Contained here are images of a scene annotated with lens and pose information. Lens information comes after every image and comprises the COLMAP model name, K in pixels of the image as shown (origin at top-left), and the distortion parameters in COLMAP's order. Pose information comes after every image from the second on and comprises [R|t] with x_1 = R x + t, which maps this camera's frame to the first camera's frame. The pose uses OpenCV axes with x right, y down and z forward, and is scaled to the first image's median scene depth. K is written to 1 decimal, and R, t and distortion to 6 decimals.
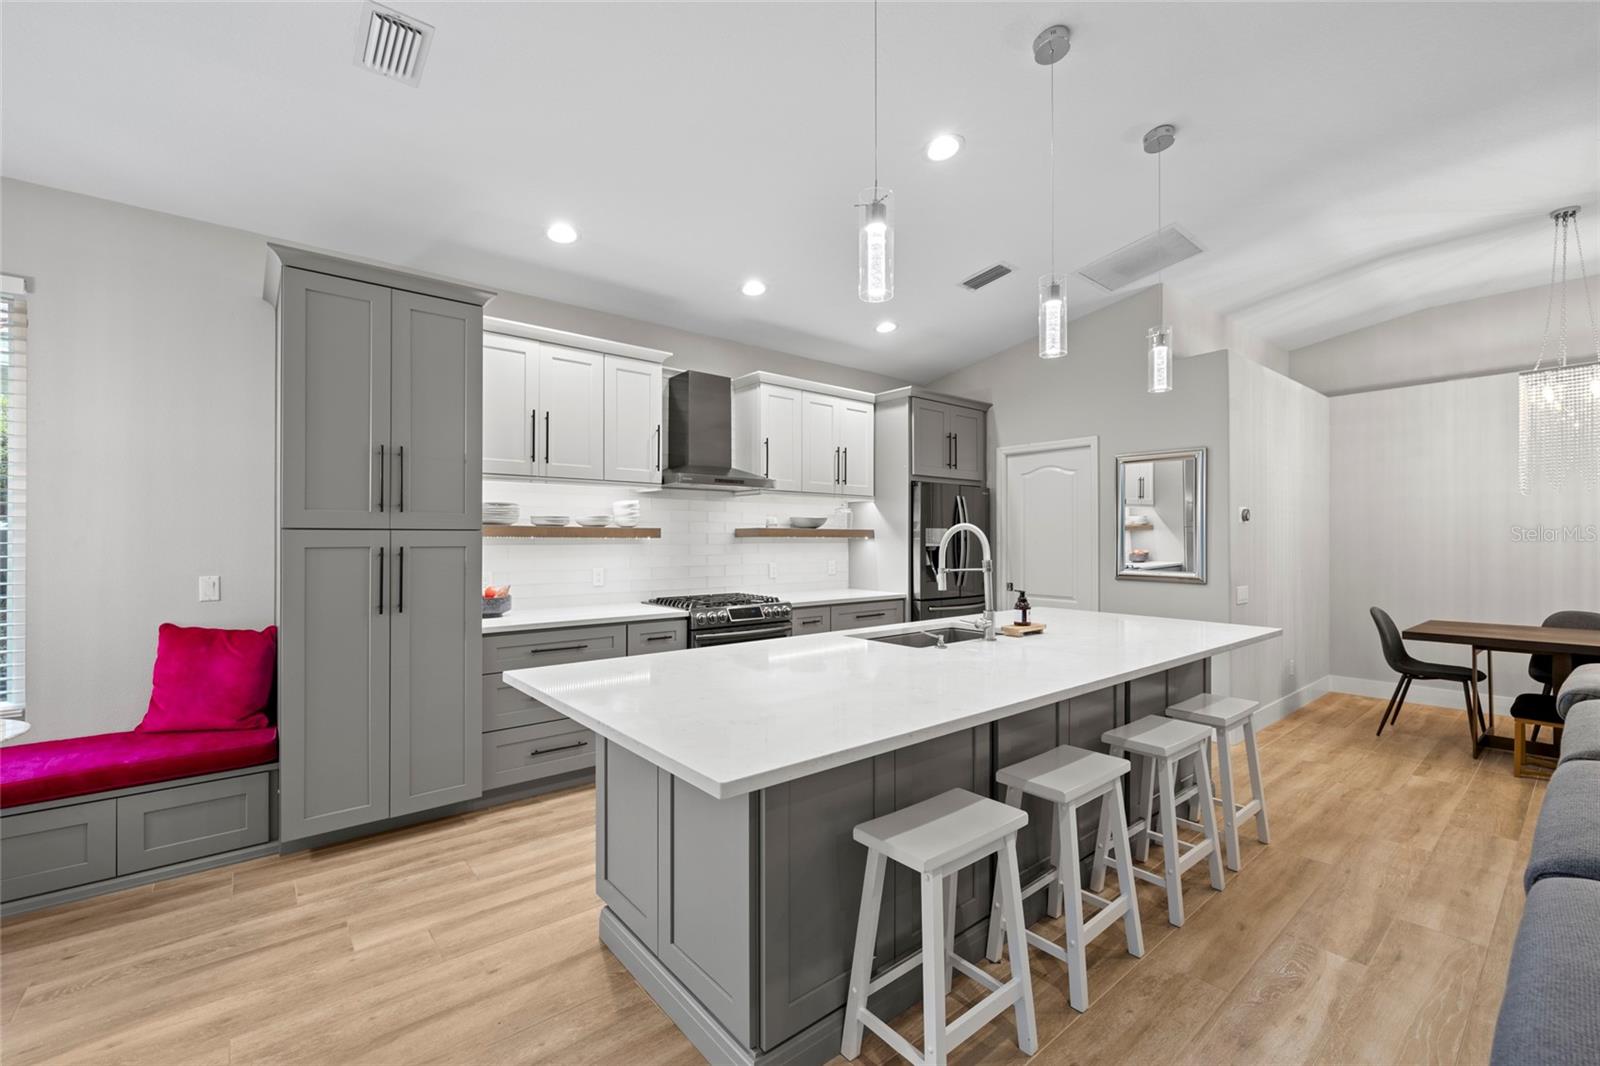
lens RADIAL K [[666.7, 0, 794.2], [0, 666.7, 537.3], [0, 0, 1]] dist [-0.000786, 0.000030]
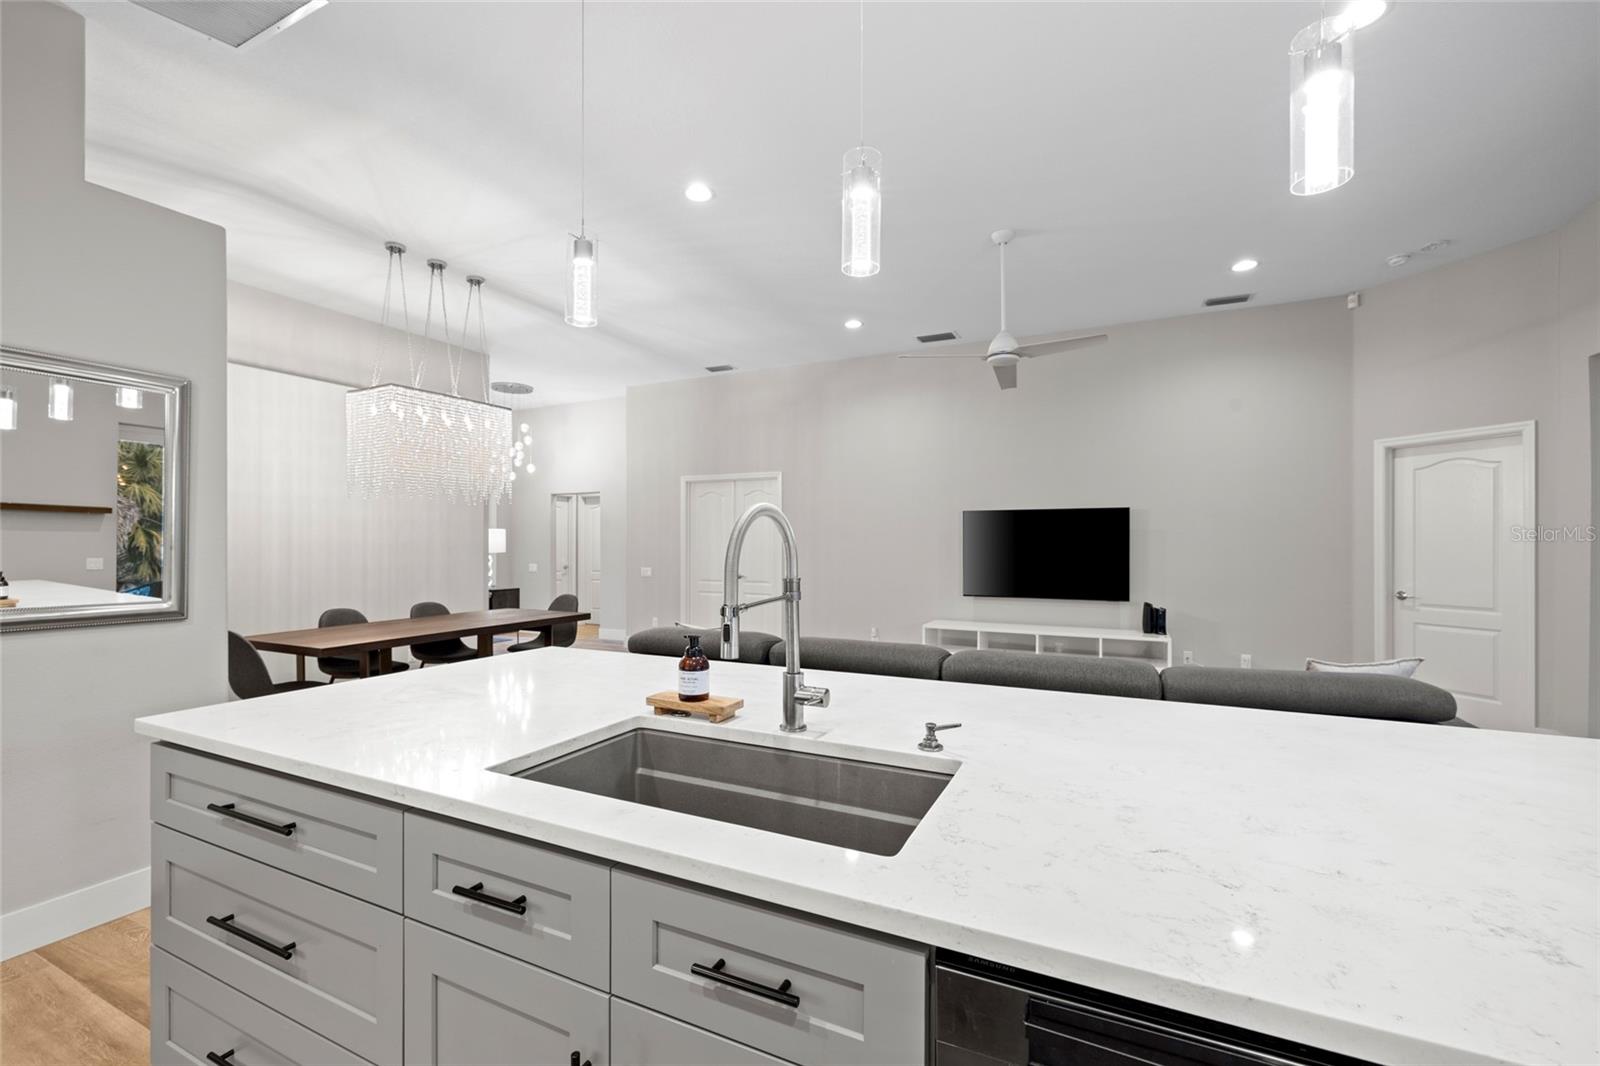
lens RADIAL K [[678.8, 0, 799.4], [0, 678.8, 540.1], [0, 0, 1]] dist [-0.000512, 0.000275]
pose [[-0.414135, 0.002767, 0.910211, -0.155311], [-0.002291, 0.999989, -0.004082, 0.003371], [-0.910213, -0.003776, -0.414124, 0.882515]]
